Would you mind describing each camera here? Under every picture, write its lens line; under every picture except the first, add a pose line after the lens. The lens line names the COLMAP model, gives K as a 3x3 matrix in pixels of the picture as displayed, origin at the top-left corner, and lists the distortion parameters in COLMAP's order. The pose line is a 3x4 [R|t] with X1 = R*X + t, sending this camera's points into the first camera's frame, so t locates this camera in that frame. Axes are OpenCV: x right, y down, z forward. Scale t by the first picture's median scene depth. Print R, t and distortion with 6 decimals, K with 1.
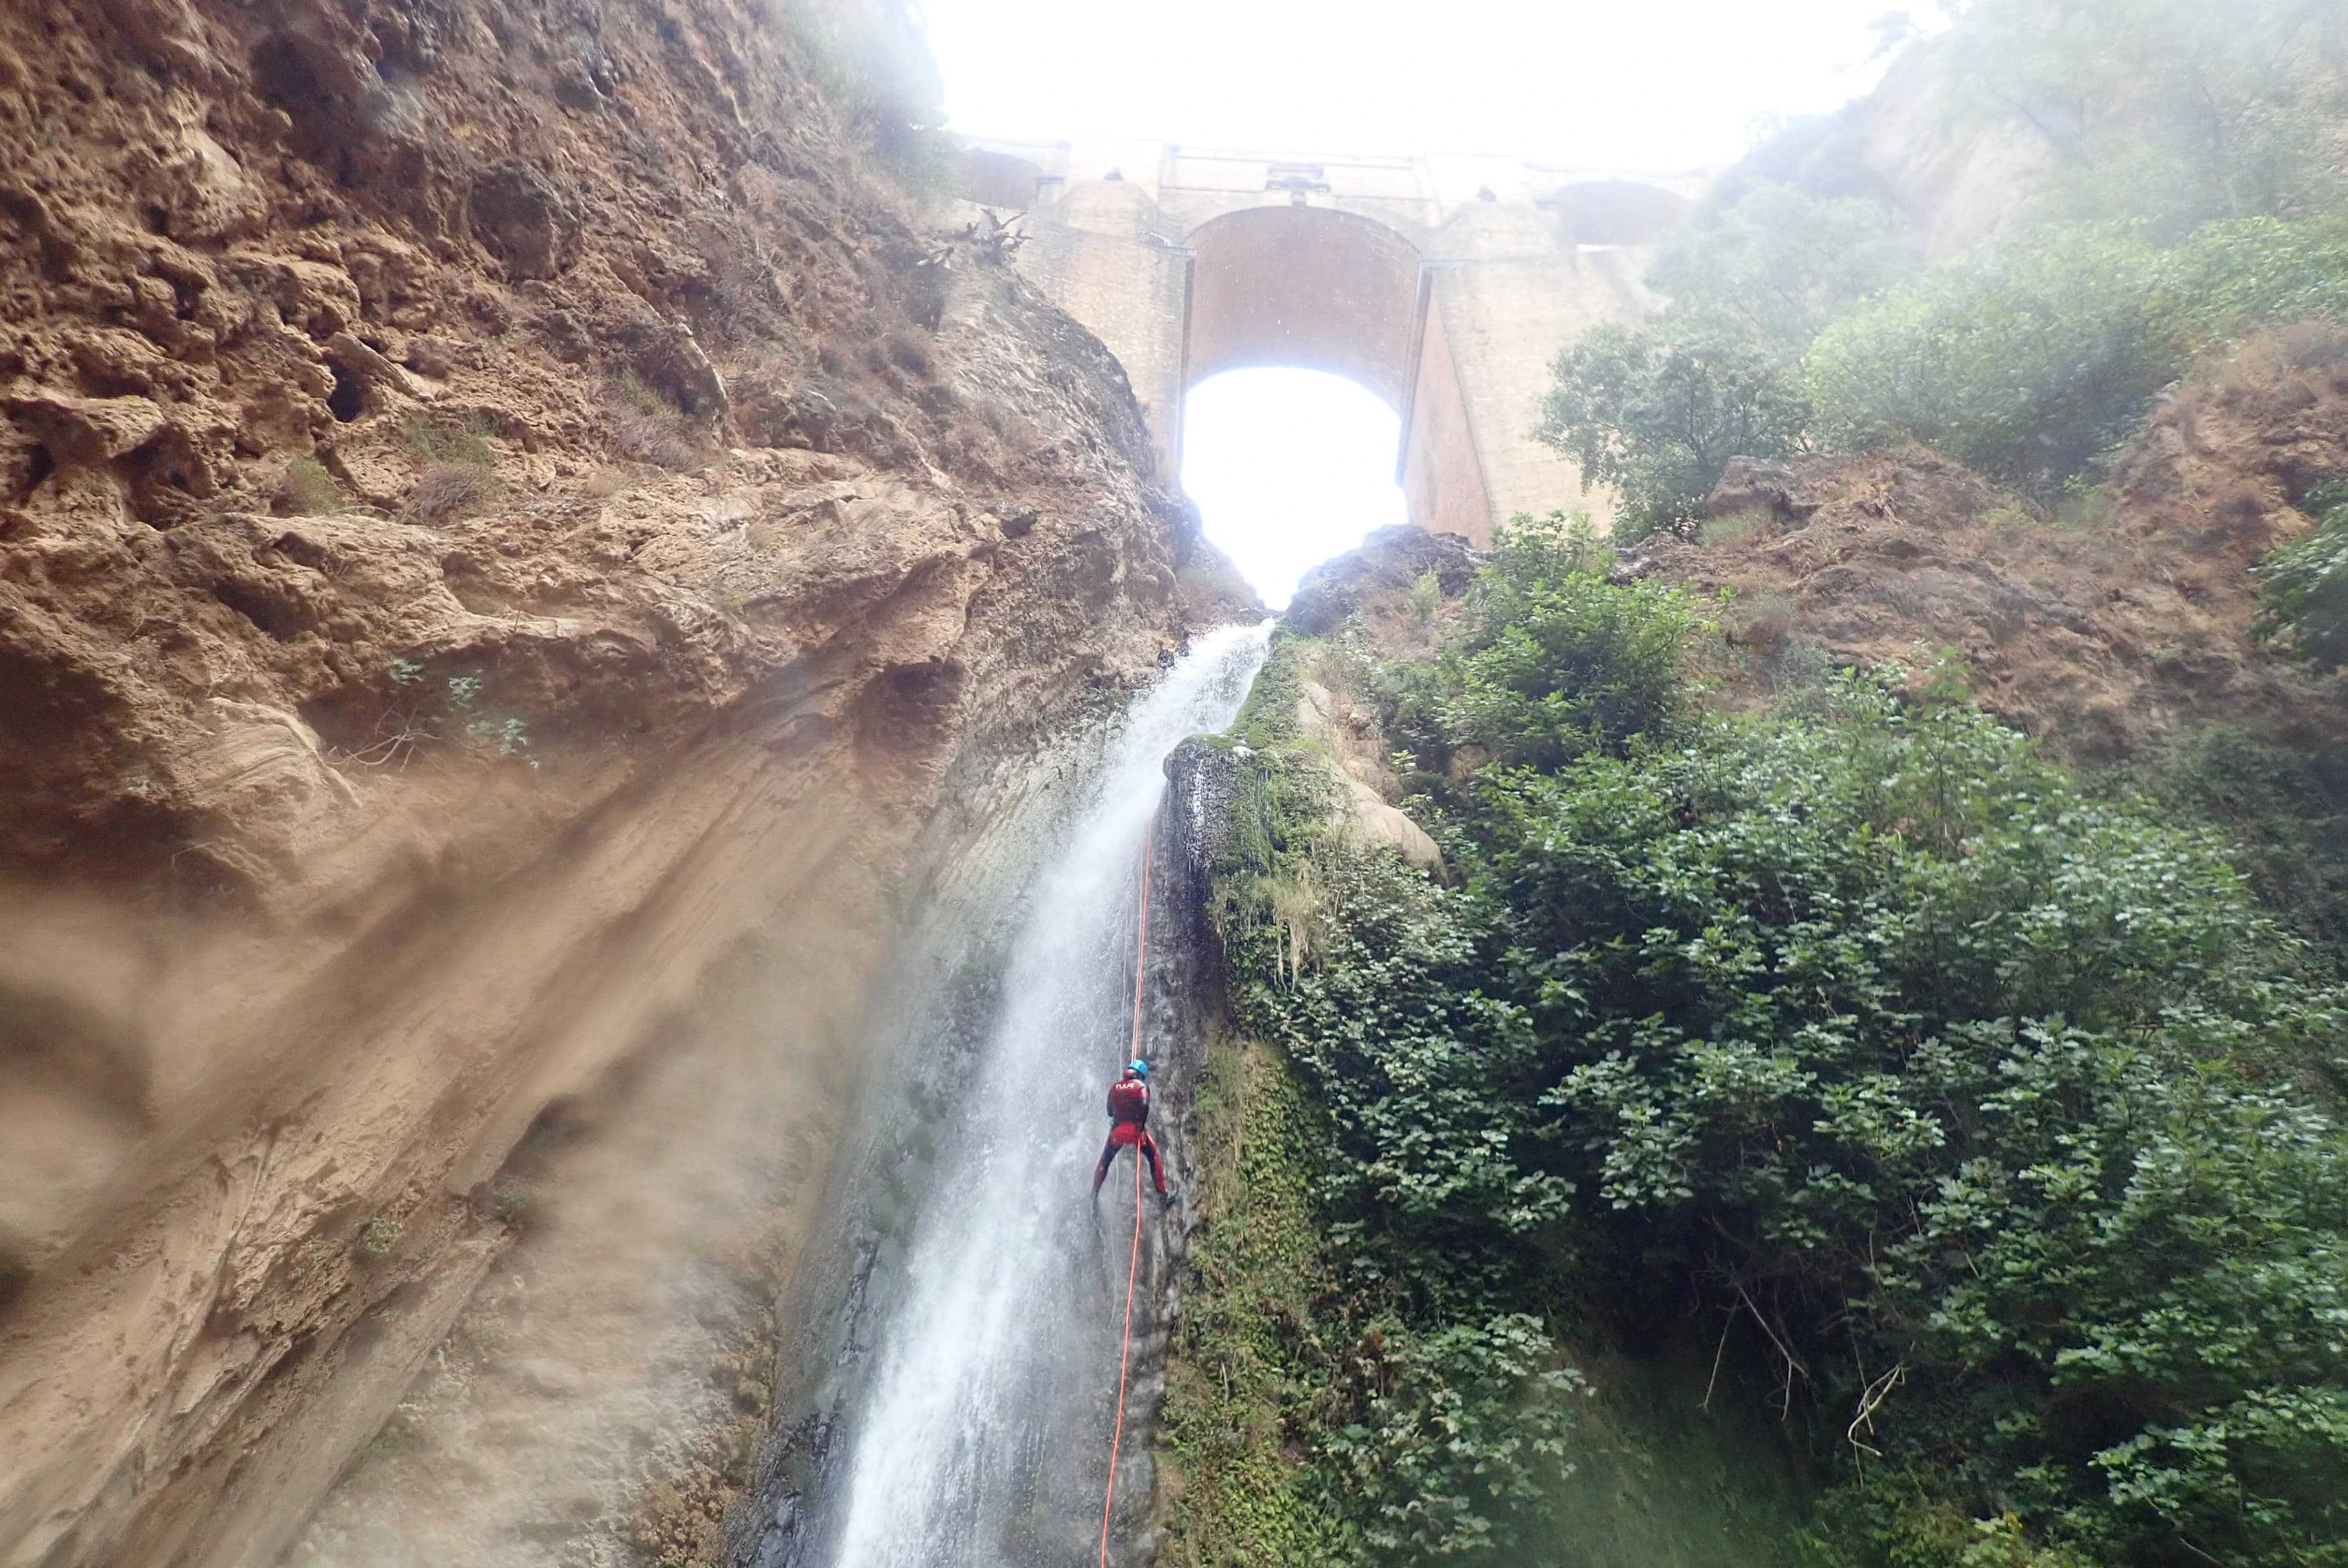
lens RADIAL K [[1782.6, 0, 1174.0], [0, 1782.6, 784.0], [0, 0, 1]] dist [0.021393, 0.001712]
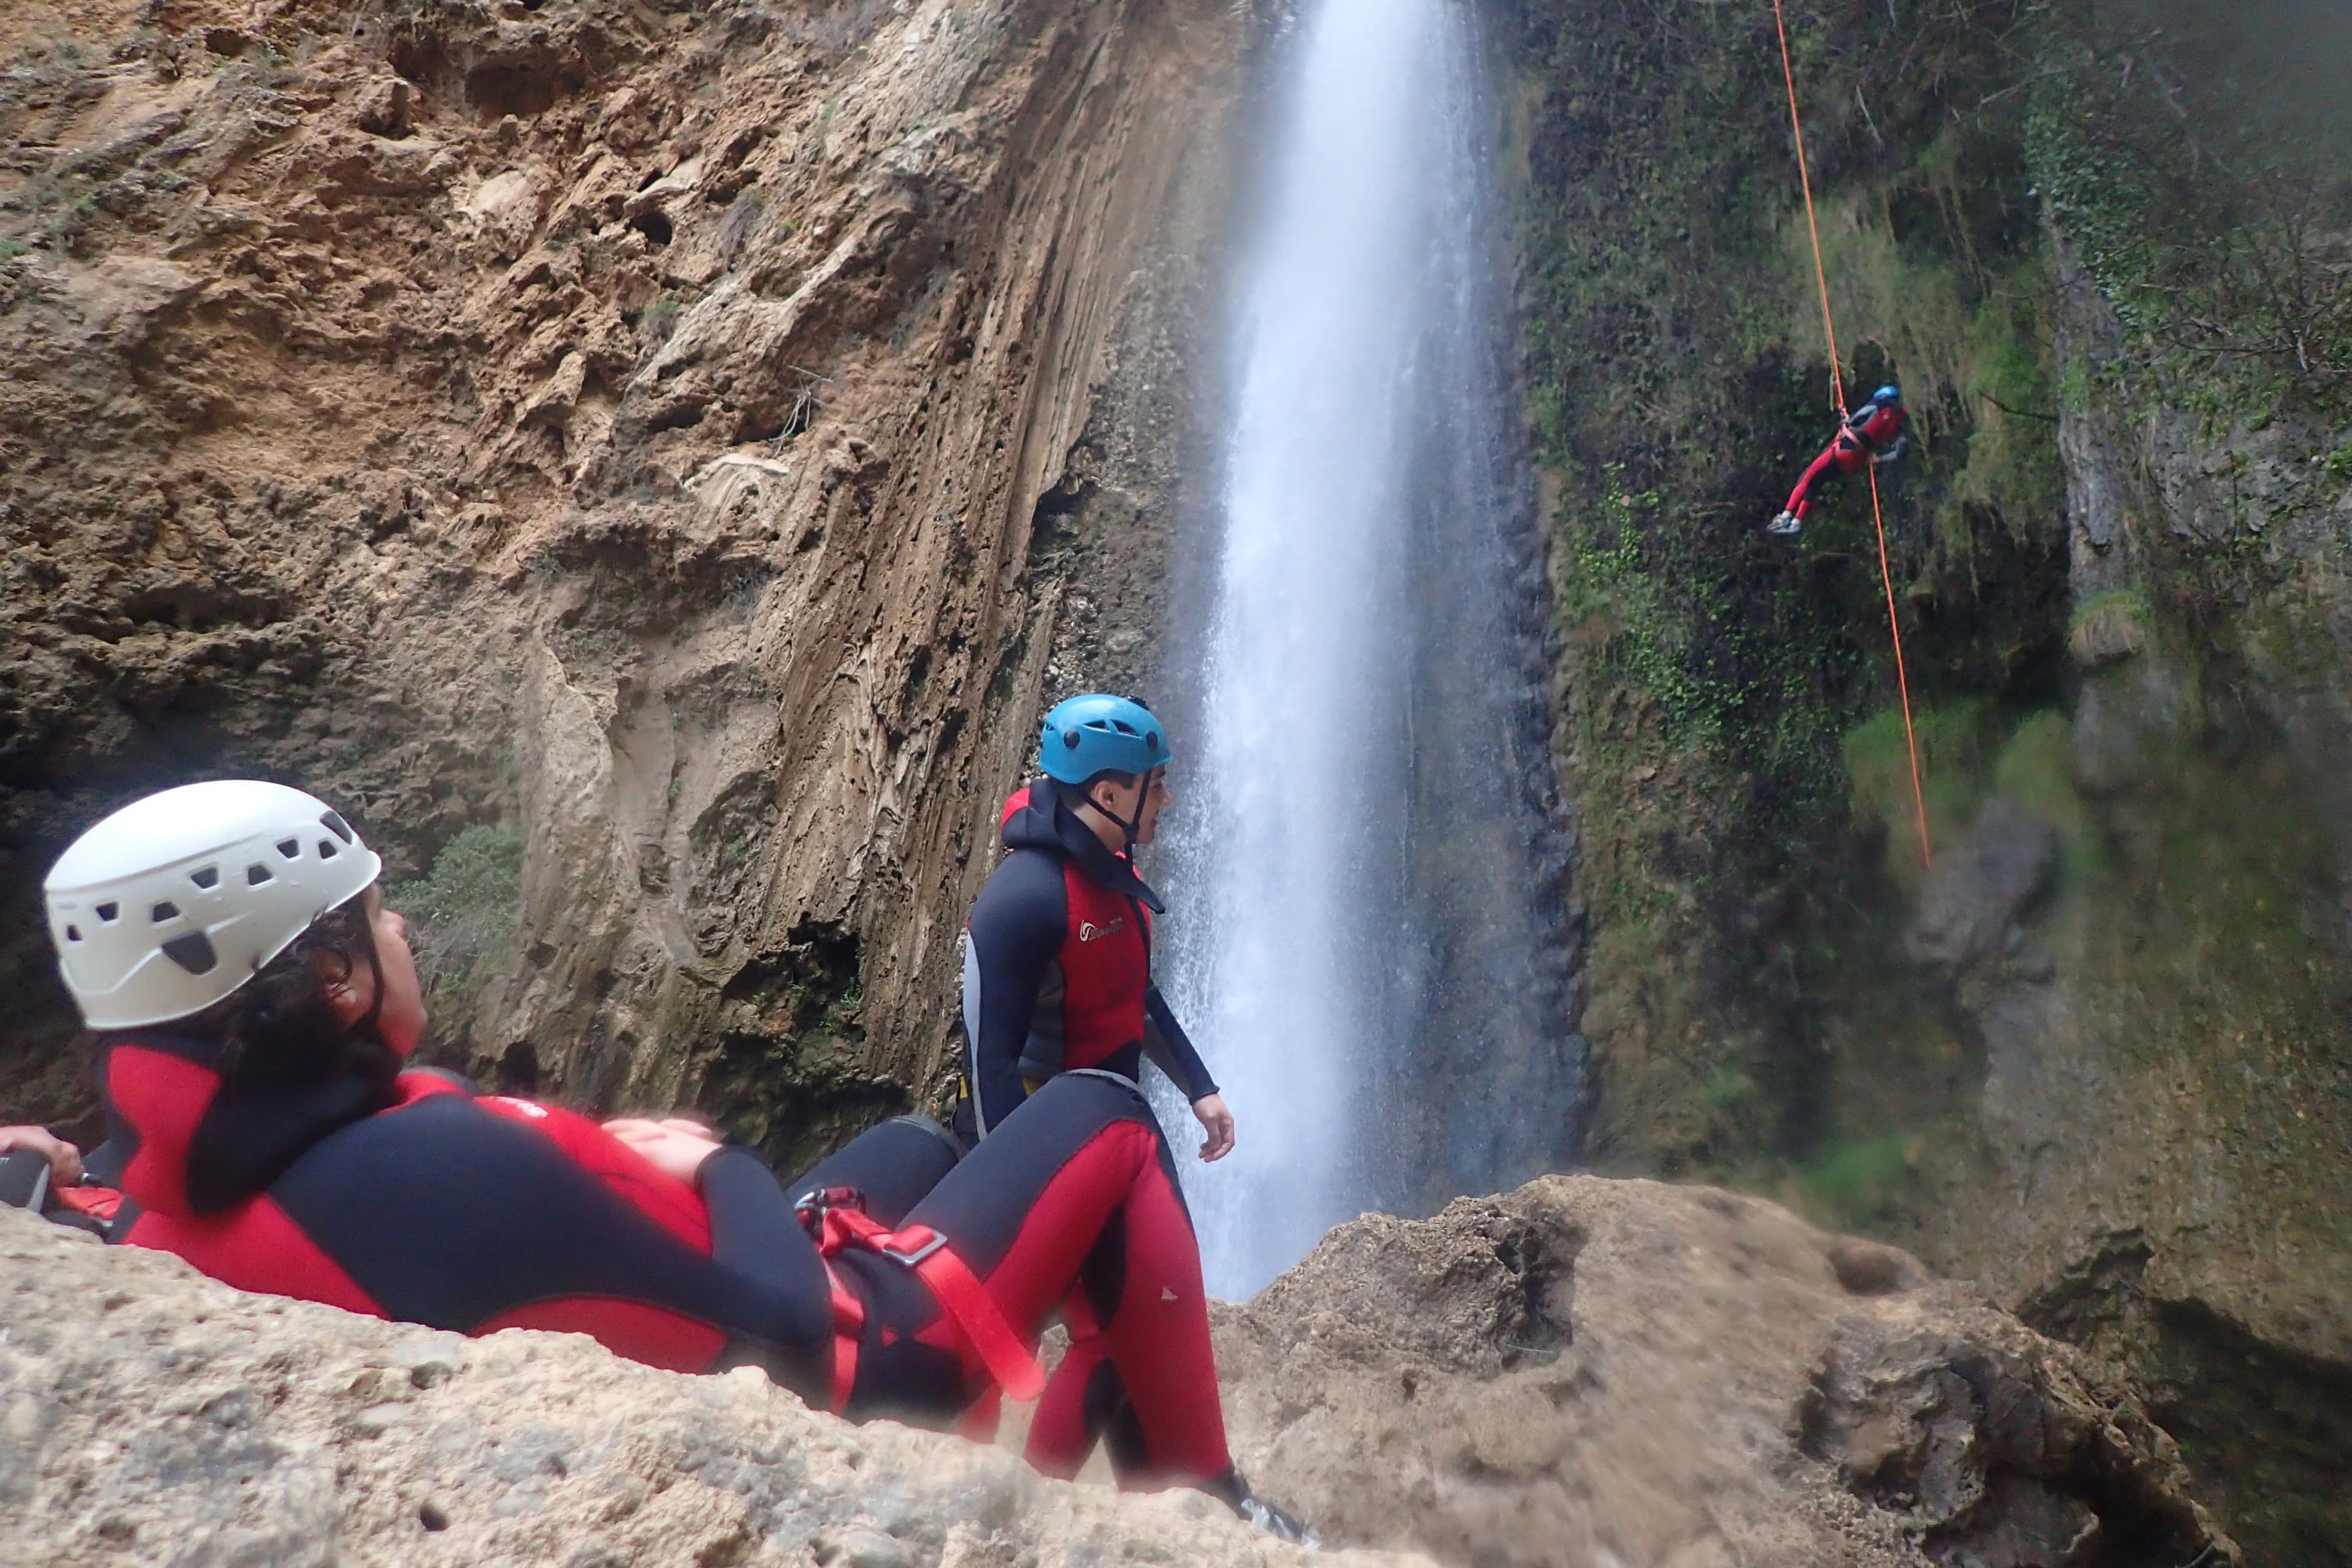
lens RADIAL K [[1785.8, 0, 1176.0], [0, 1785.8, 784.0], [0, 0, 1]] dist [0.021393, 0.001712]
pose [[0.577282, -0.278358, -0.767634, 0.918297], [0.668795, 0.700534, 0.248926, 0.040451], [0.468464, -0.657091, 0.590570, -0.046850]]
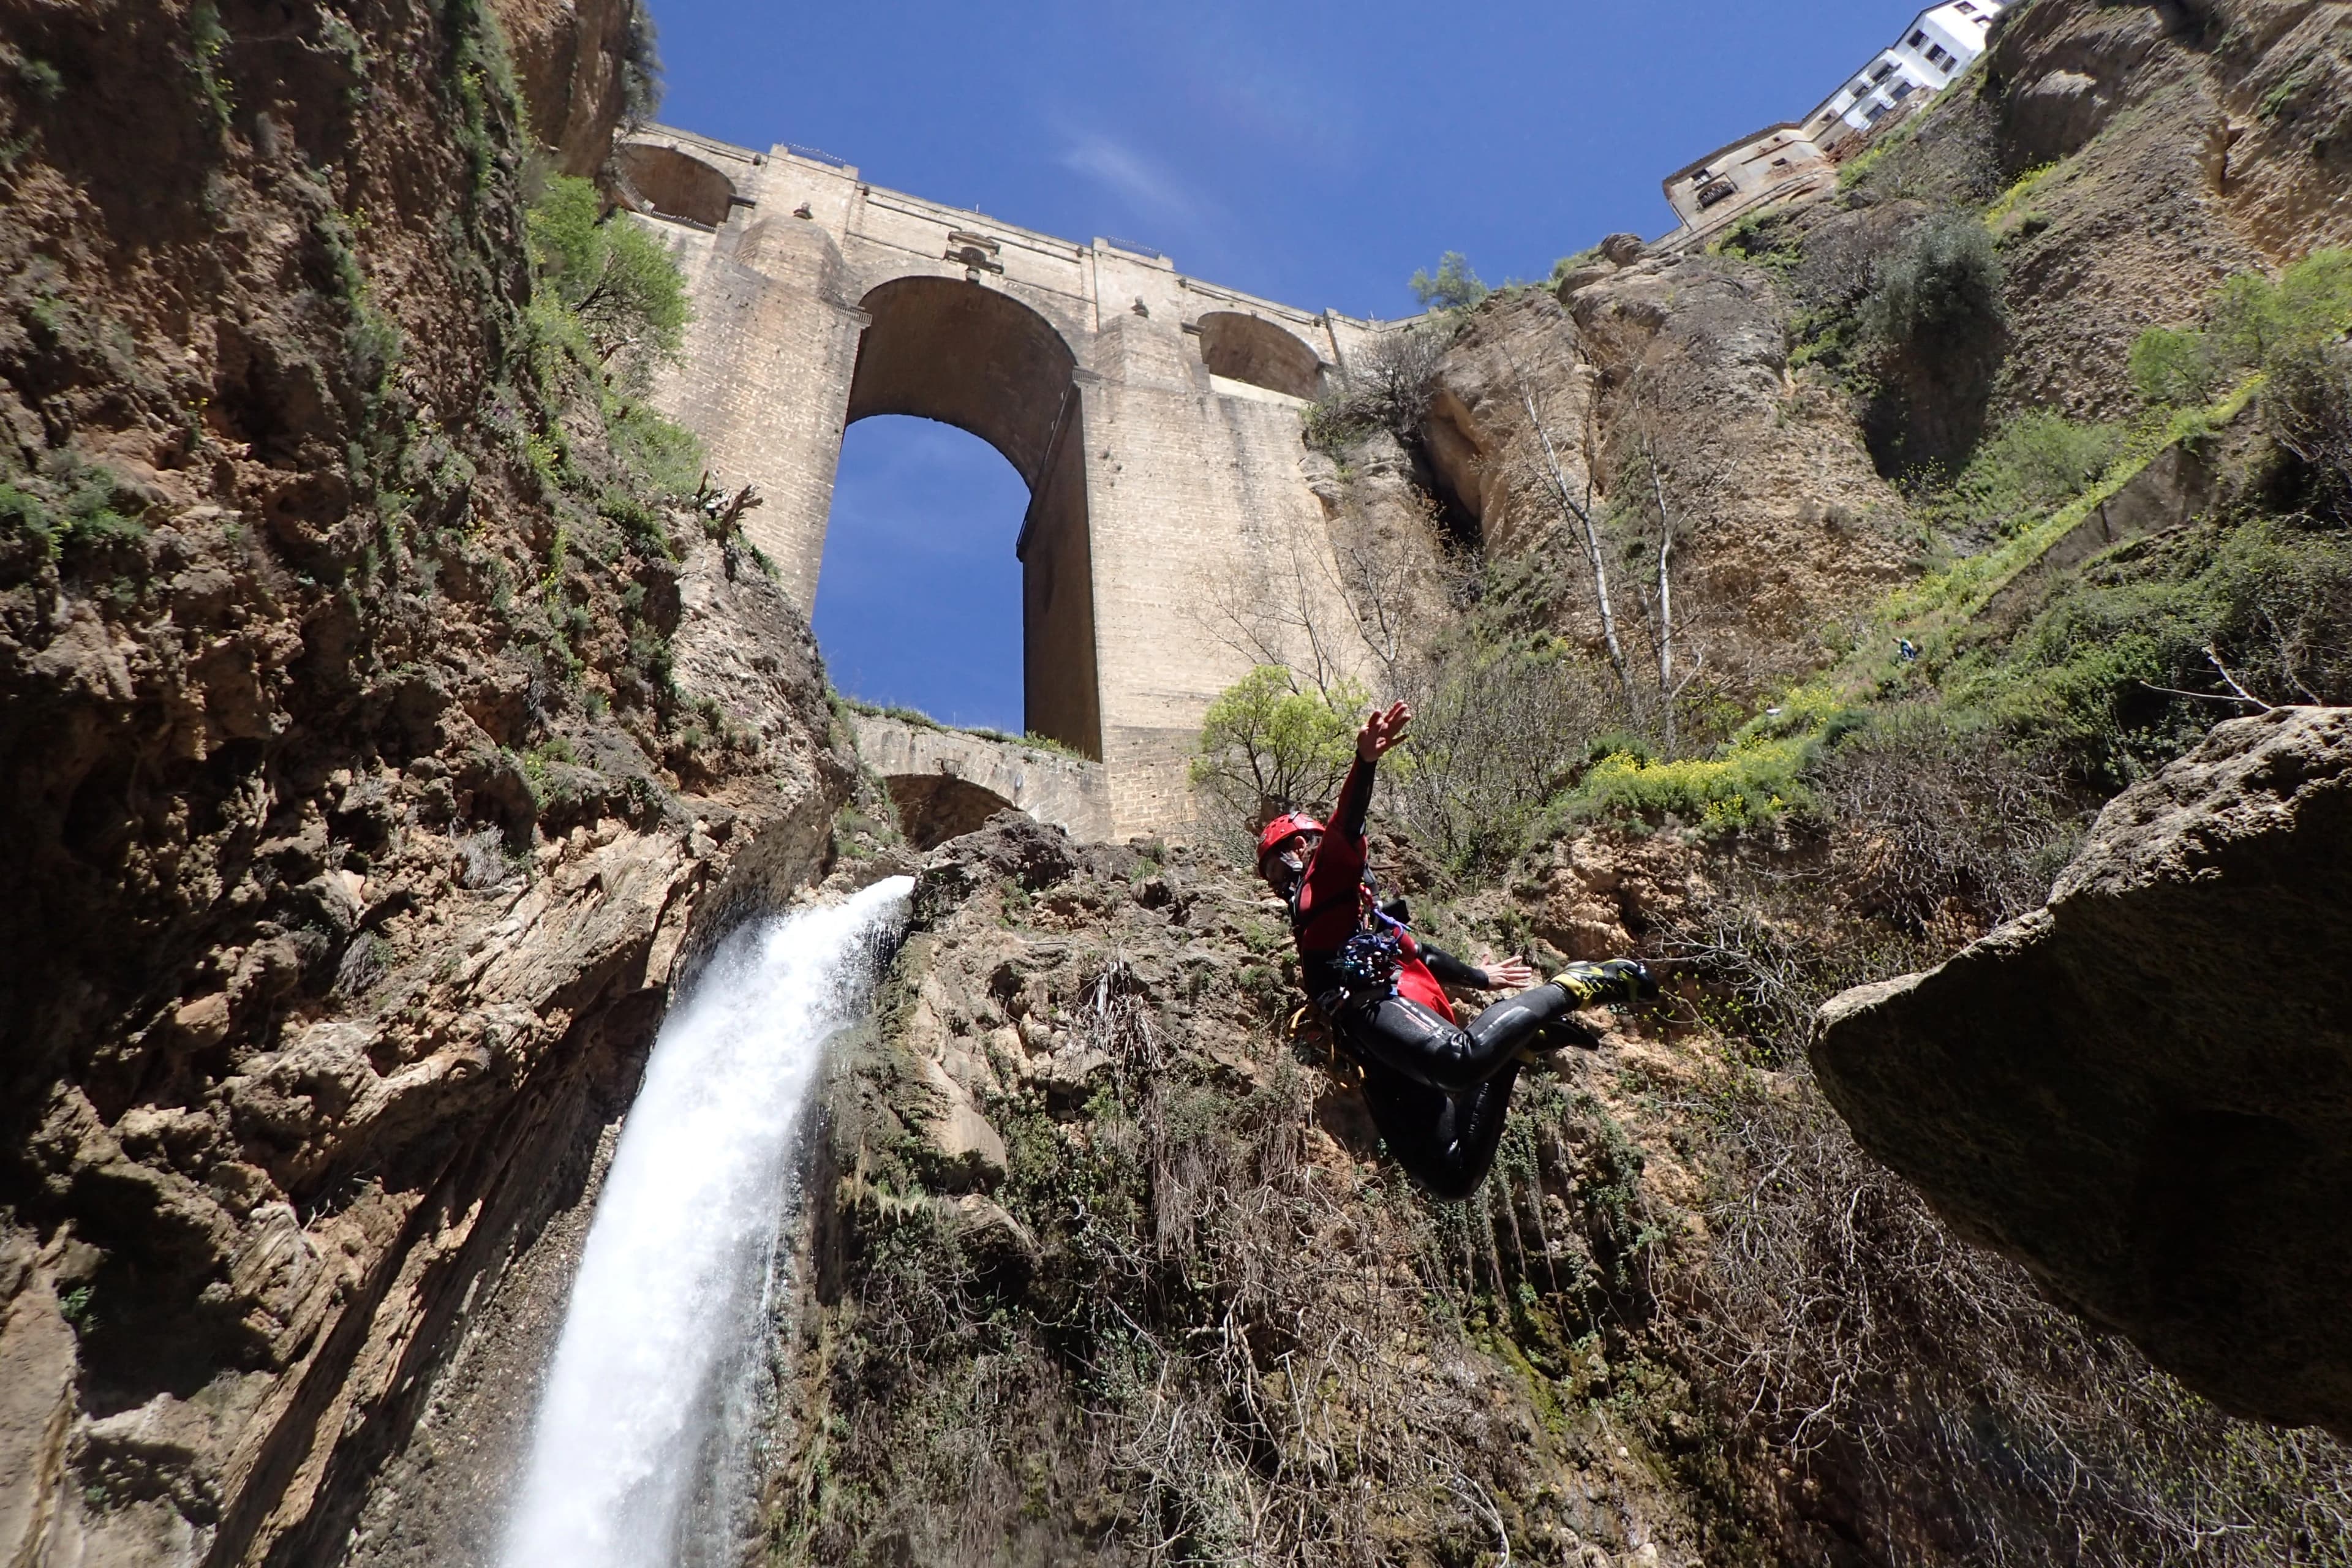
lens RADIAL K [[1785.8, 0, 1176.0], [0, 1785.8, 784.0], [0, 0, 1]] dist [0.021393, 0.001712]
pose [[0.957826, 0.150232, 0.244948, -0.170315], [-0.167038, 0.984721, 0.049222, -0.528357], [-0.233810, -0.088062, 0.968286, -0.565696]]
